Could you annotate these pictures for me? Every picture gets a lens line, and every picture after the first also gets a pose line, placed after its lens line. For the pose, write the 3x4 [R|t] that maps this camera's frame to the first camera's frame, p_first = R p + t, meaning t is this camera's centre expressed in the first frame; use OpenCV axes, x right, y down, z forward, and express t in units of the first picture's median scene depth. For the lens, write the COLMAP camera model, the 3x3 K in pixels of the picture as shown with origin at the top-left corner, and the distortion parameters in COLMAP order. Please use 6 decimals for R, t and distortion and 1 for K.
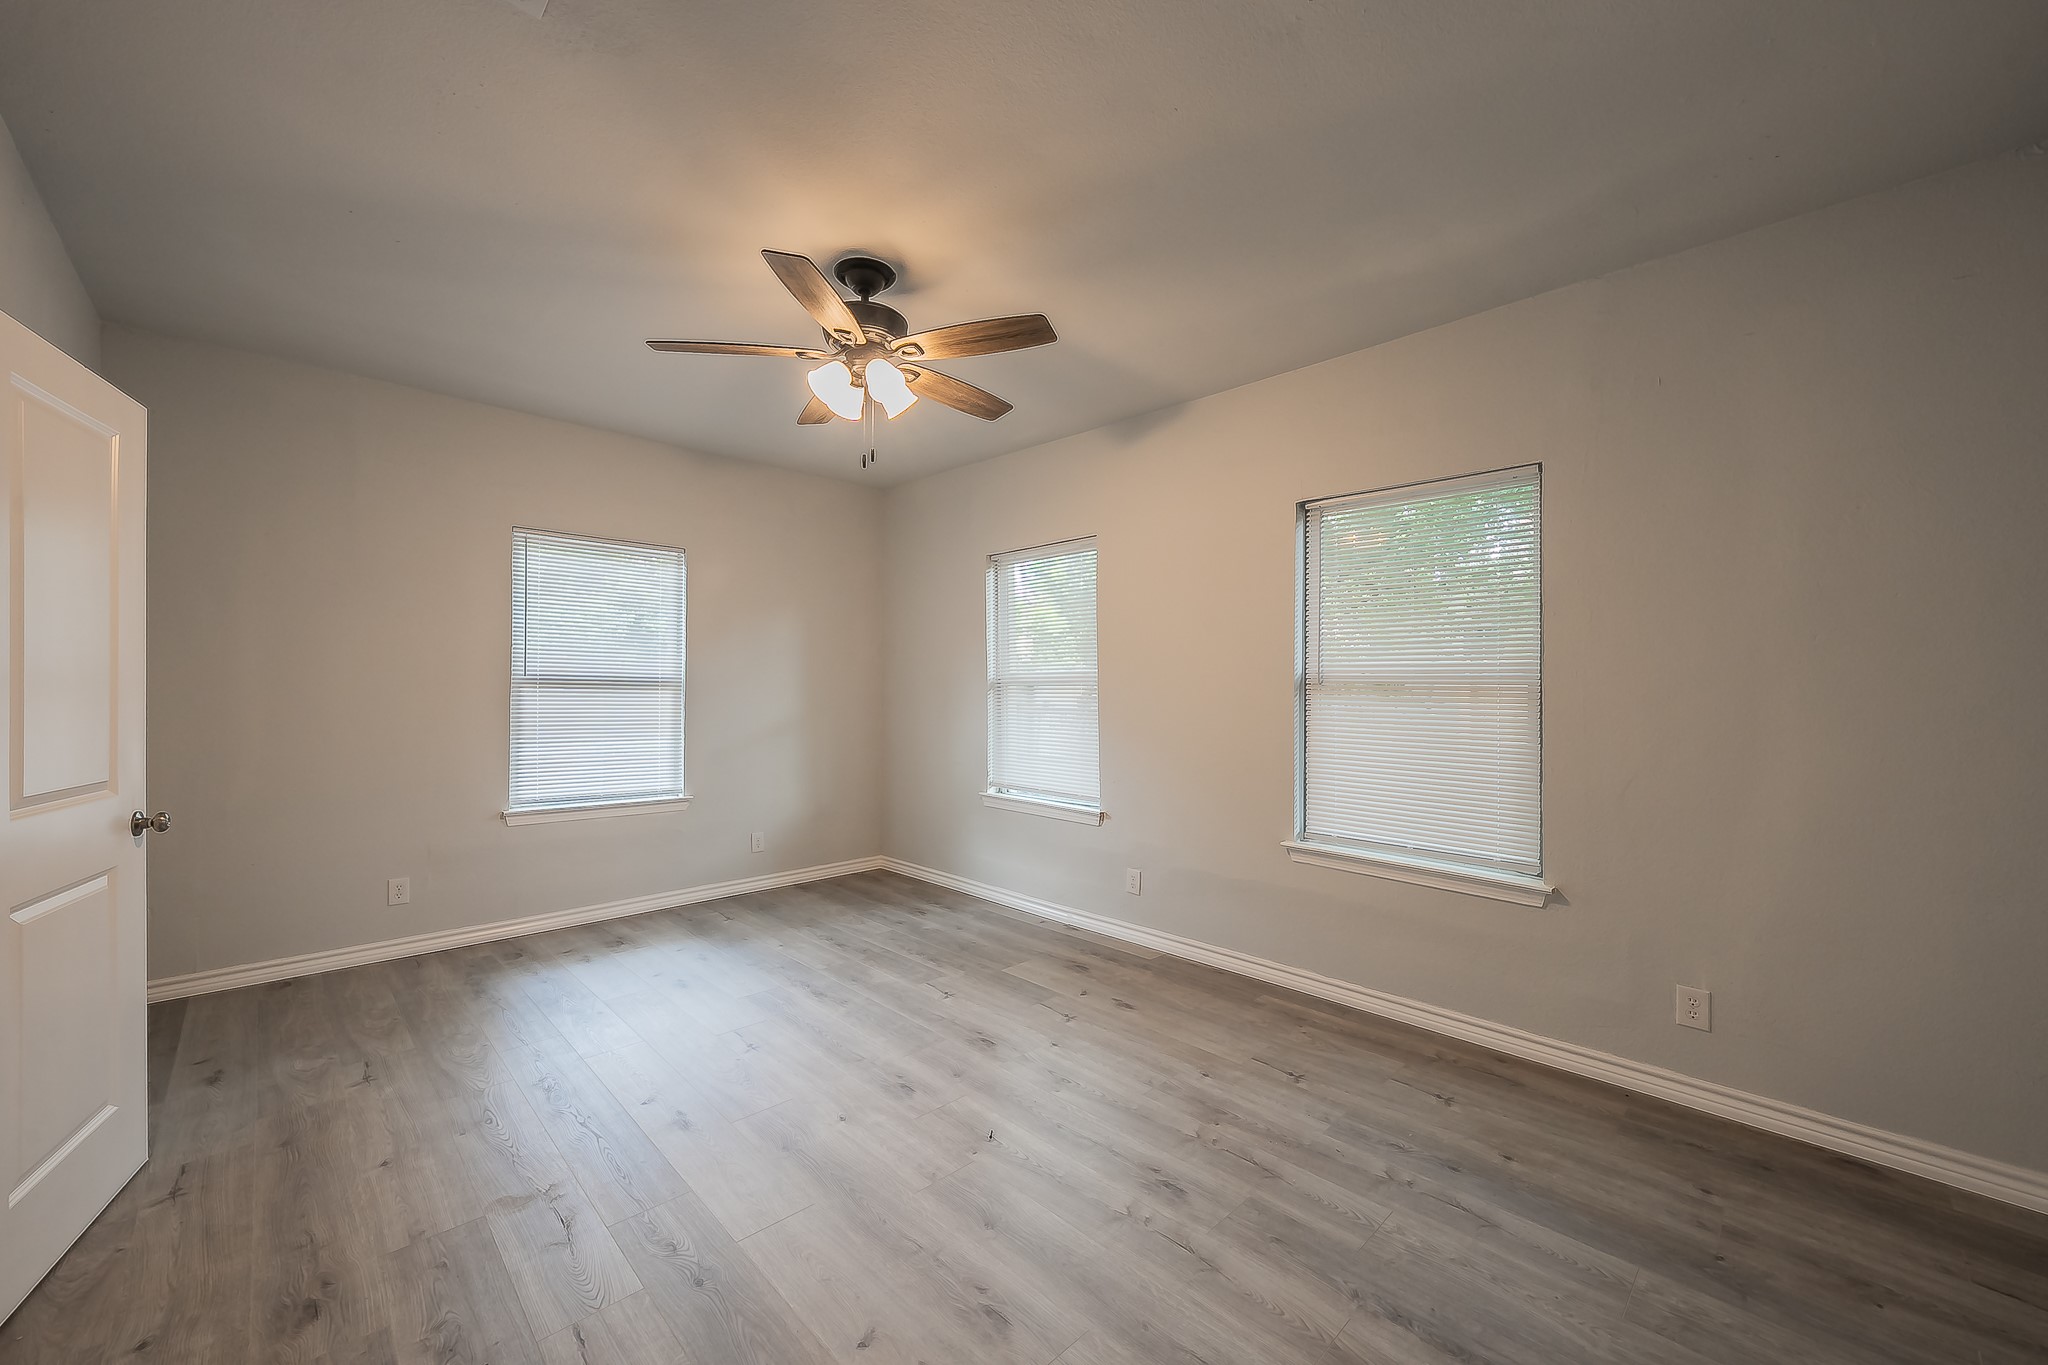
lens RADIAL K [[800.6, 0, 1002.7], [0, 800.6, 685.8], [0, 0, 1]] dist [0.001999, -0.001637]
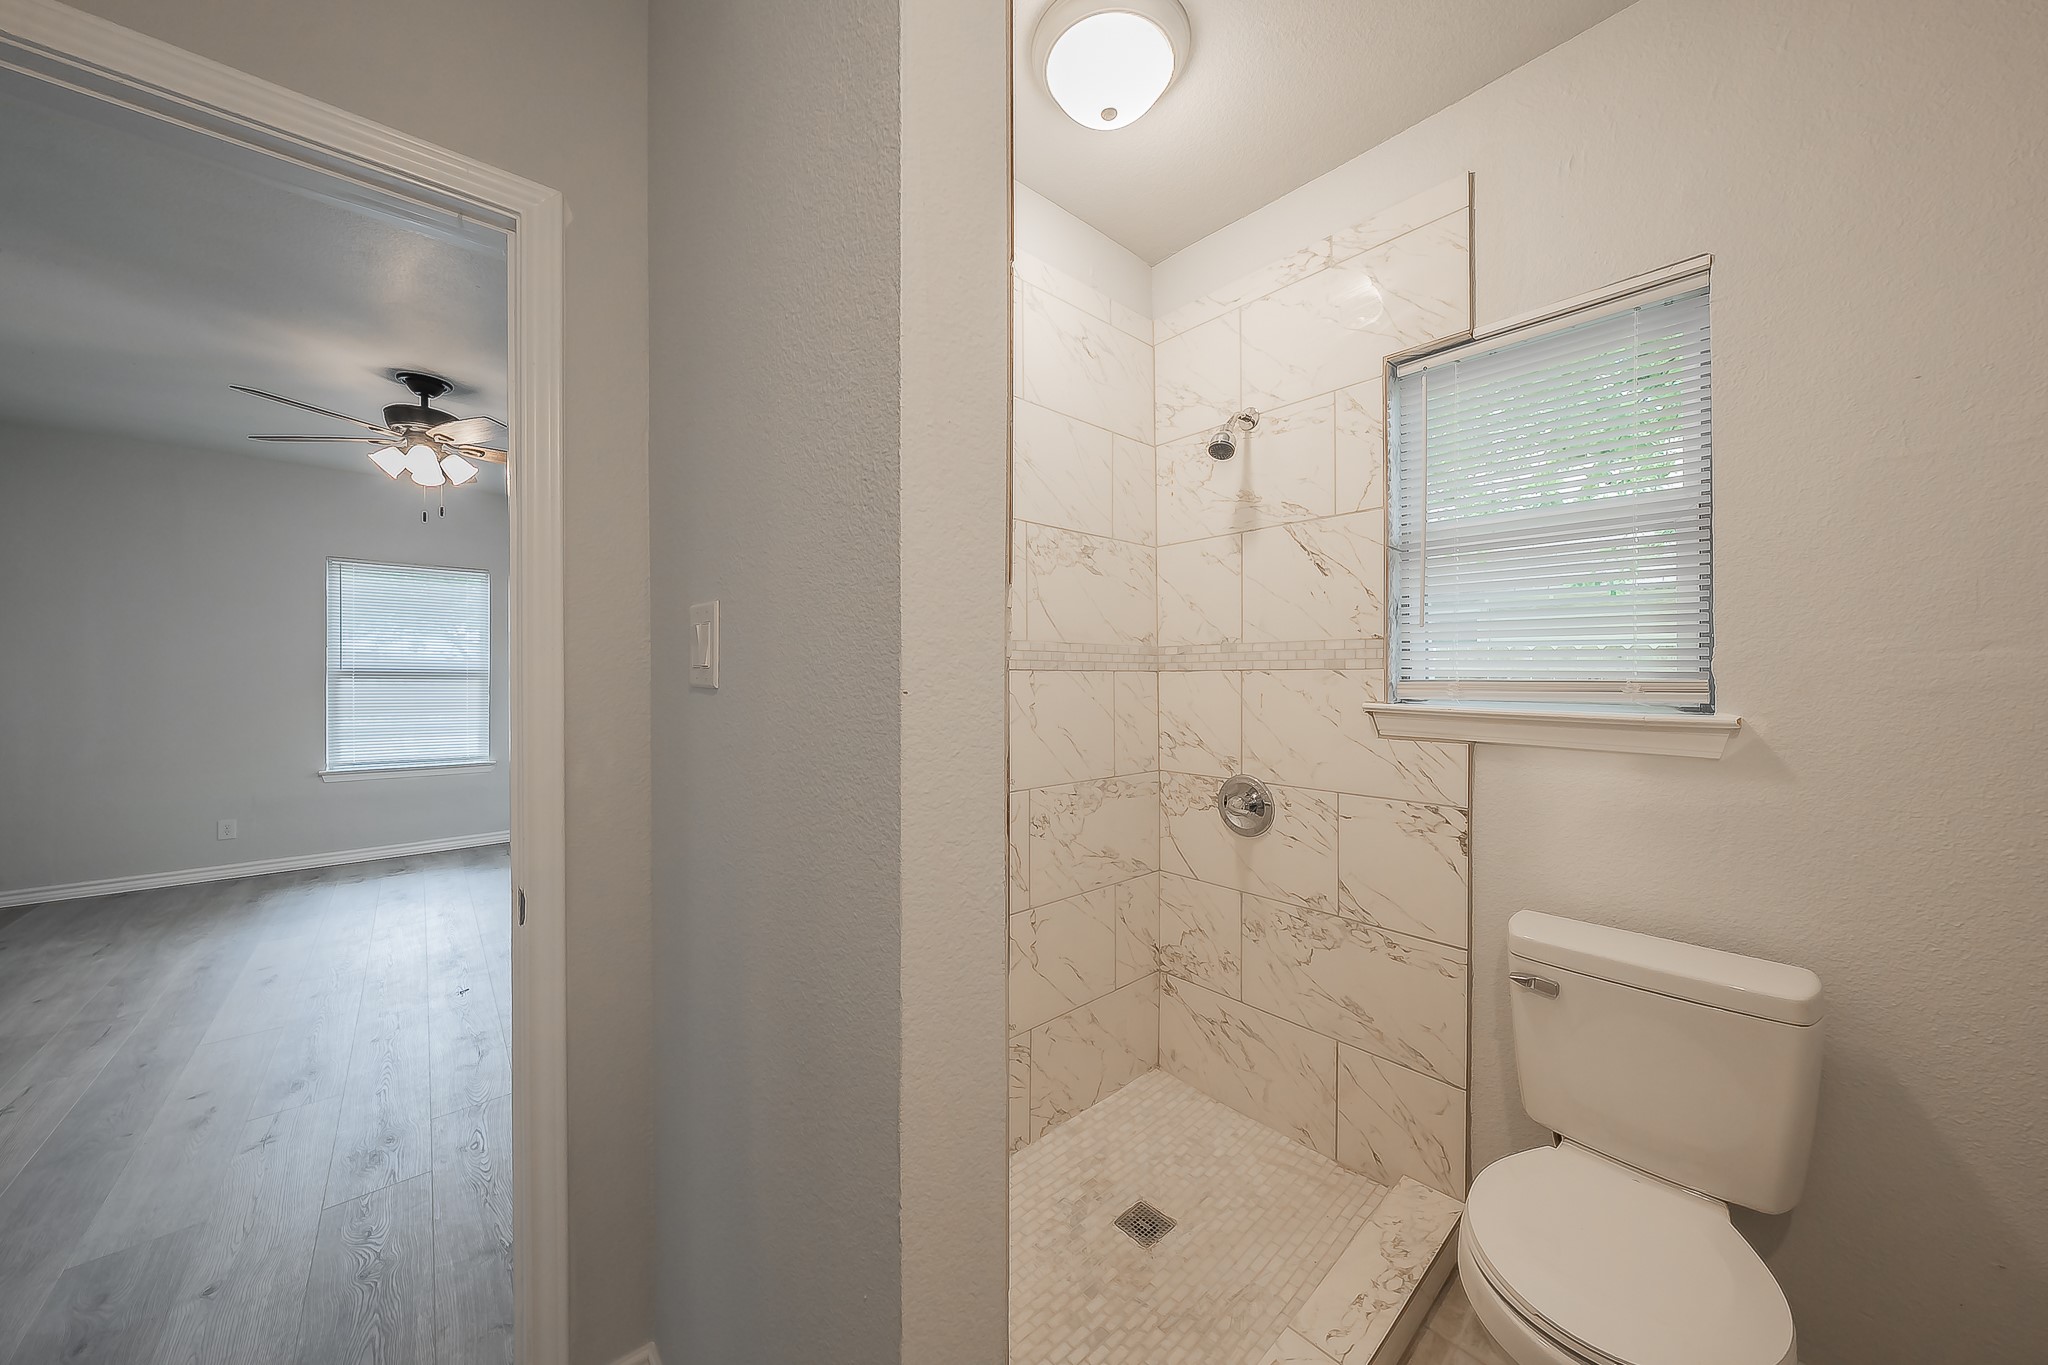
lens RADIAL K [[698.6, 0, 1024.8], [0, 698.6, 677.7], [0, 0, 1]] dist [-0.000441, -0.000108]
pose [[0.999383, -0.002154, -0.035071, 0.675508], [0.002291, 0.999990, 0.003880, -0.000683], [0.035062, -0.003958, 0.999377, -0.135261]]
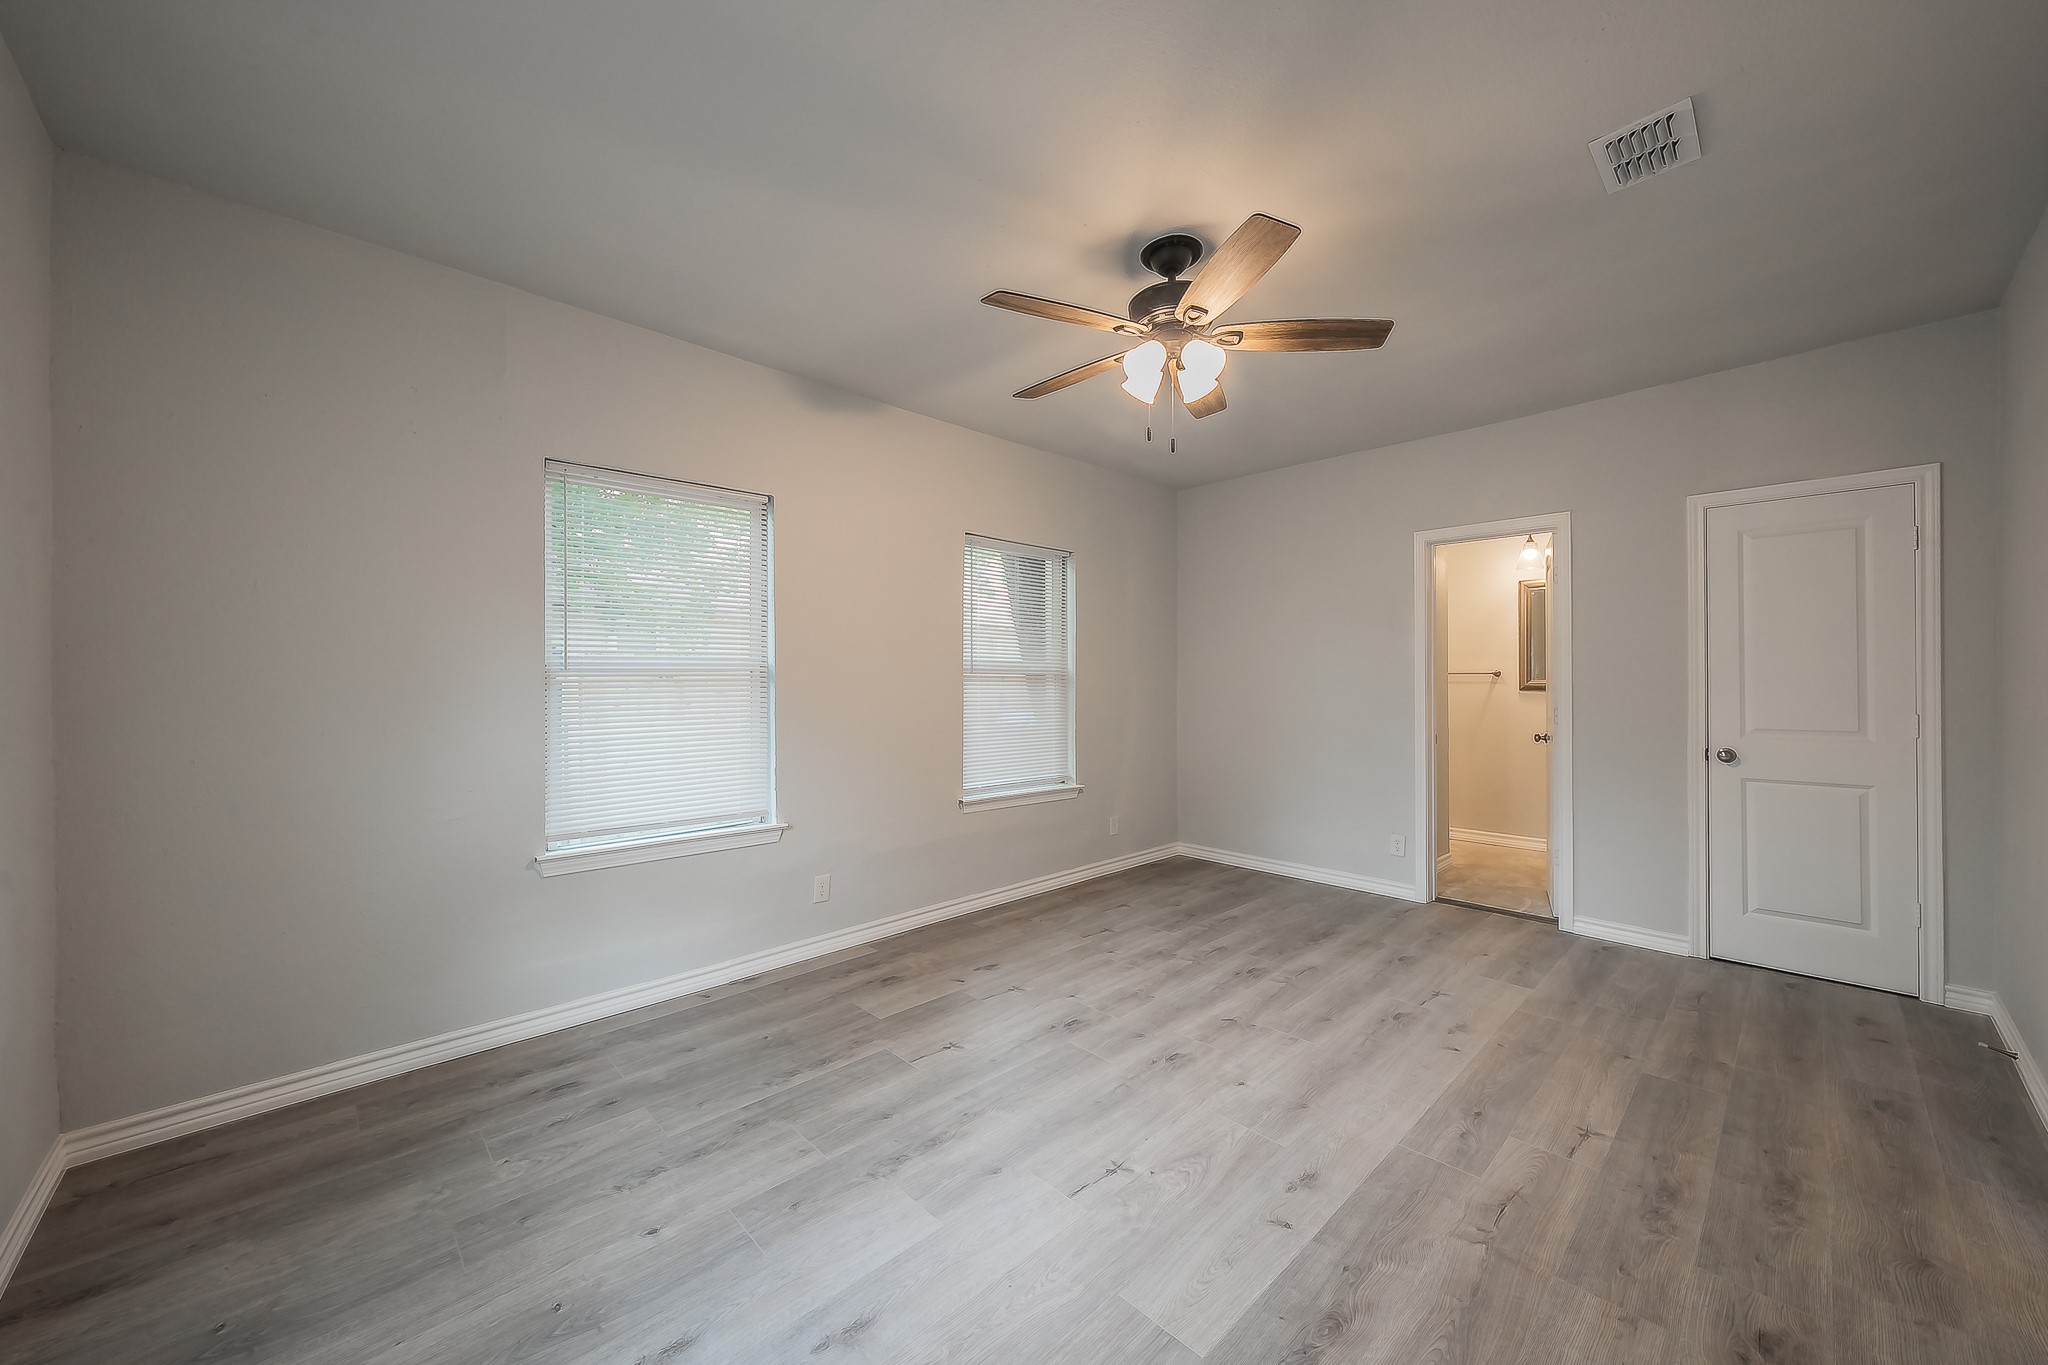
lens RADIAL K [[753.1, 0, 1038.4], [0, 753.1, 680.2], [0, 0, 1]] dist [-0.001039, 0.000082]
pose [[-0.031776, -0.002933, 0.999491, -0.806552], [0.000004, 0.999996, 0.002934, 0.002196], [-0.999495, 0.000097, -0.031776, 0.883790]]
